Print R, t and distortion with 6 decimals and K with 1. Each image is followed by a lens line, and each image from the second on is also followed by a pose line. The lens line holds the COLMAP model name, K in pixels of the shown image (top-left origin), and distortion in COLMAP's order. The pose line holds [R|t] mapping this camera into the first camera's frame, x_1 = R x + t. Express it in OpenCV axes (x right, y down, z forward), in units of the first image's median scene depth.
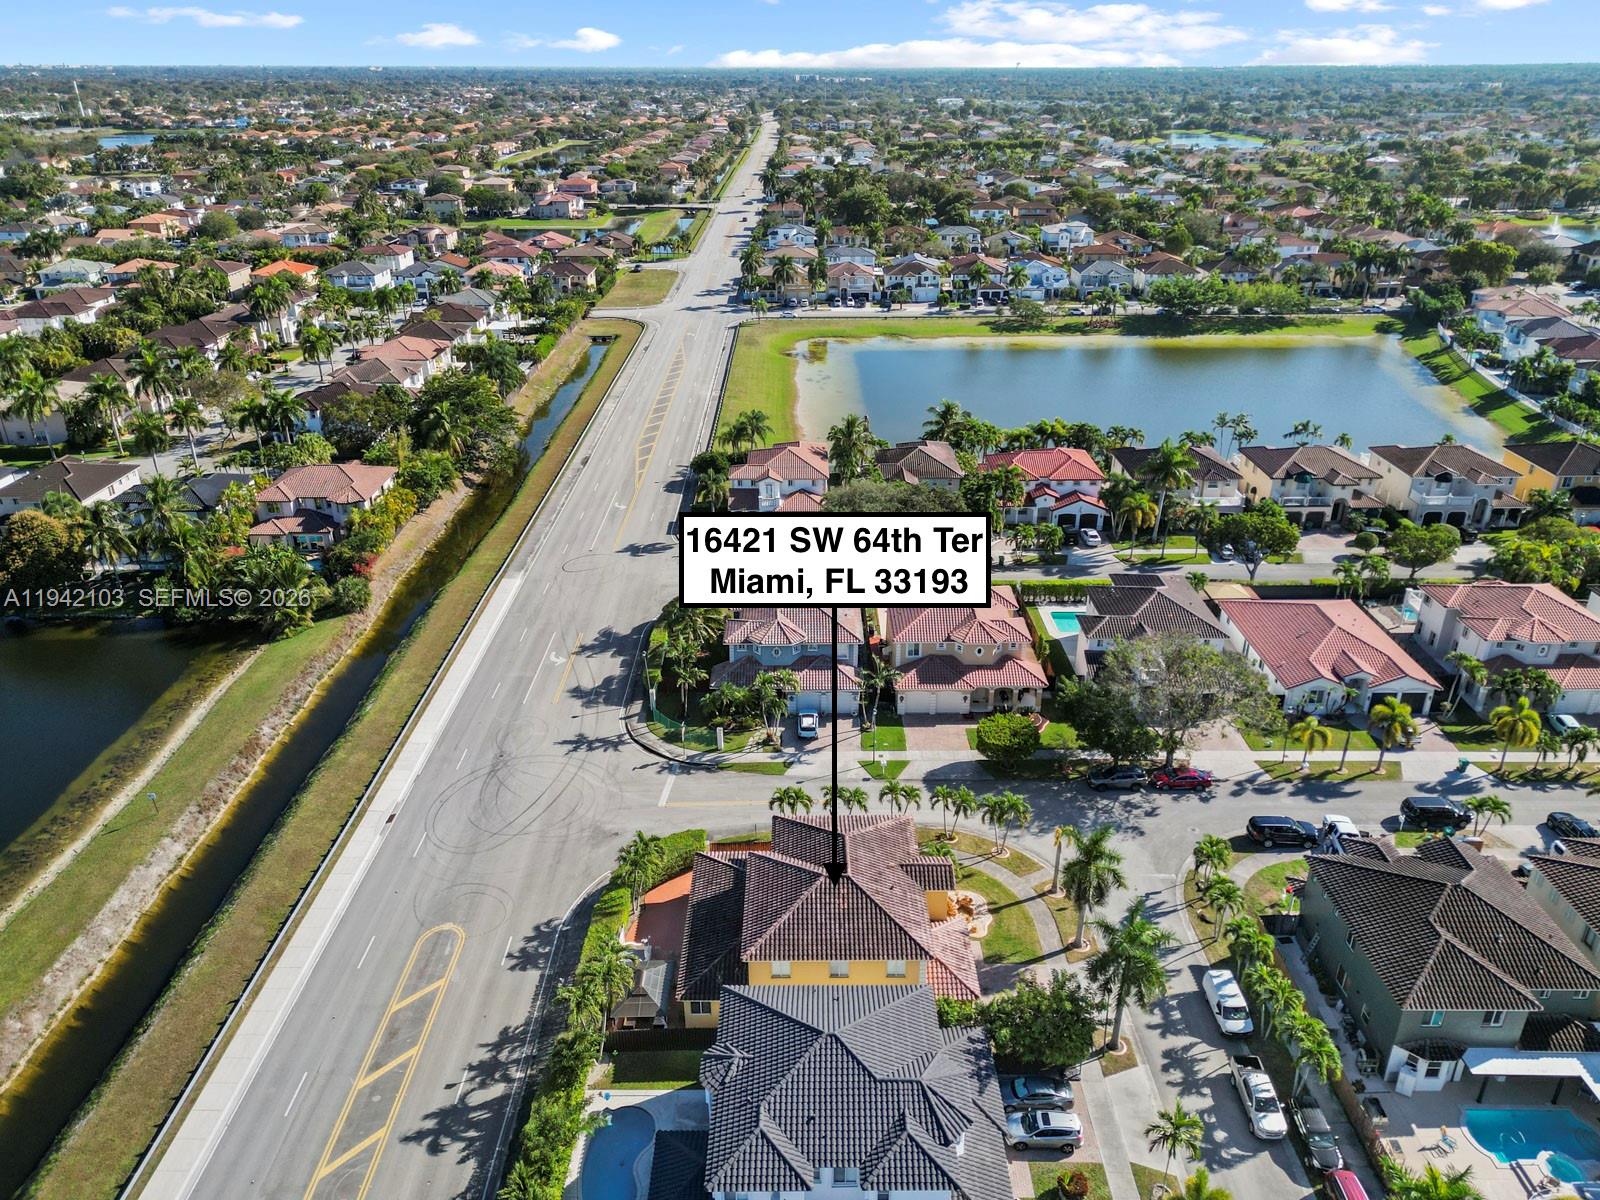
lens RADIAL K [[1121.5, 0, 802.8], [0, 1121.5, 598.7], [0, 0, 1]] dist [0.073991, -0.053190]
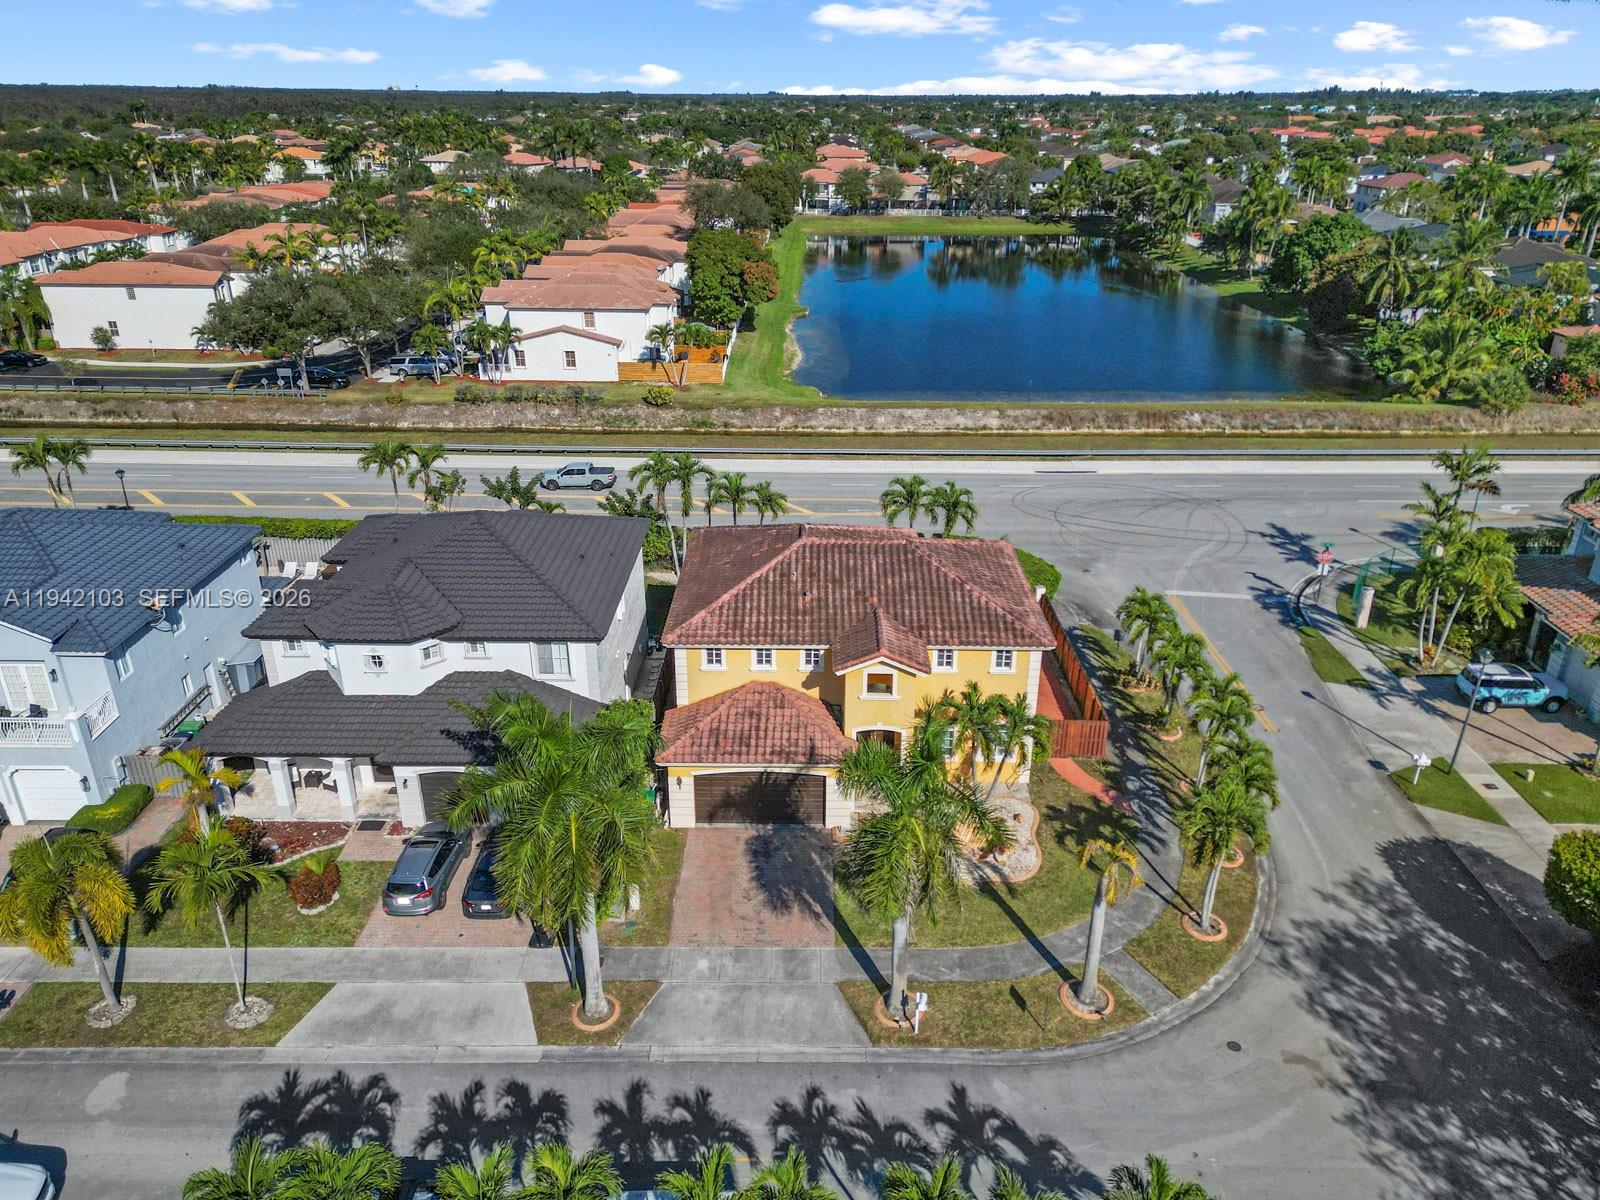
lens RADIAL K [[1110.9, 0, 805.8], [0, 1110.9, 595.9], [0, 0, 1]] dist [0.085606, -0.066722]
pose [[-0.013393, 0.411231, -0.911433, 0.589960], [-0.437157, 0.817377, 0.375217, 0.041455], [0.899286, 0.403464, 0.168825, 0.881884]]
